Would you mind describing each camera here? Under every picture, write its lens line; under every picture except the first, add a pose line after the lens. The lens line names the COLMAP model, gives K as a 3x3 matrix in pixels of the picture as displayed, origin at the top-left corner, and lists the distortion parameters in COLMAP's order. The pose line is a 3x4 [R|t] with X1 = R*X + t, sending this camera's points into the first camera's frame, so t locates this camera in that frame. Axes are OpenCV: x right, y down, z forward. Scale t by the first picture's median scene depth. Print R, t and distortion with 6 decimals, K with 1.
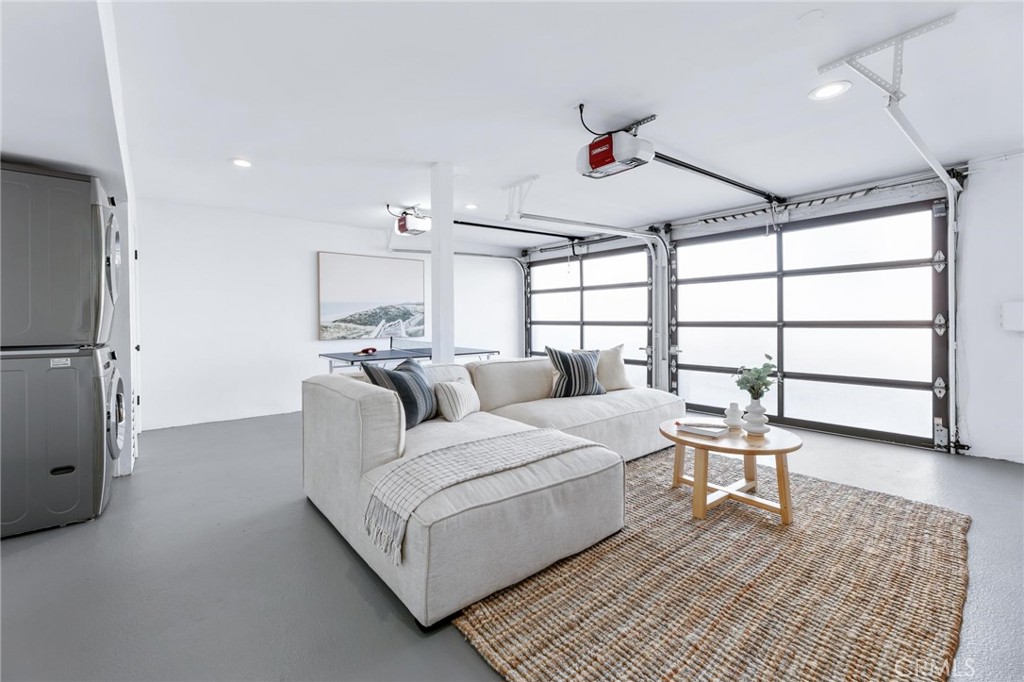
lens RADIAL K [[441.2, 0, 499.4], [0, 441.2, 323.4], [0, 0, 1]] dist [0.002800, 0.000086]
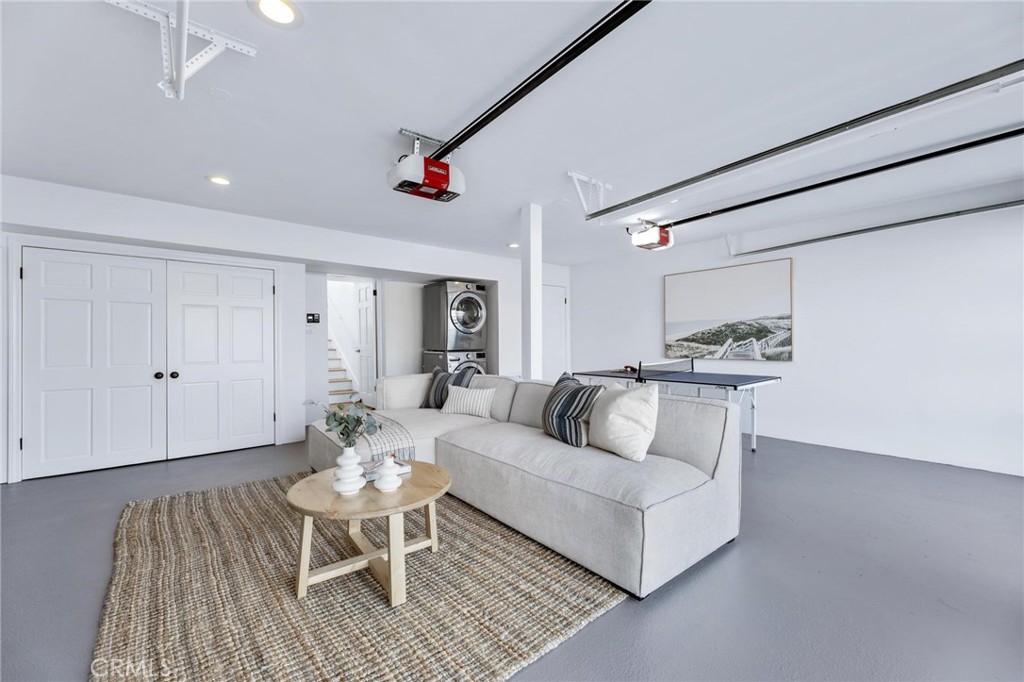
lens RADIAL K [[441.2, 0, 514.4], [0, 441.2, 341.7], [0, 0, 1]] dist [0.002800, 0.000086]
pose [[-0.024638, 0.009021, -0.999656, 0.718991], [-0.000755, 0.999959, 0.009042, -0.011452], [0.999696, 0.000978, -0.024630, 0.699334]]
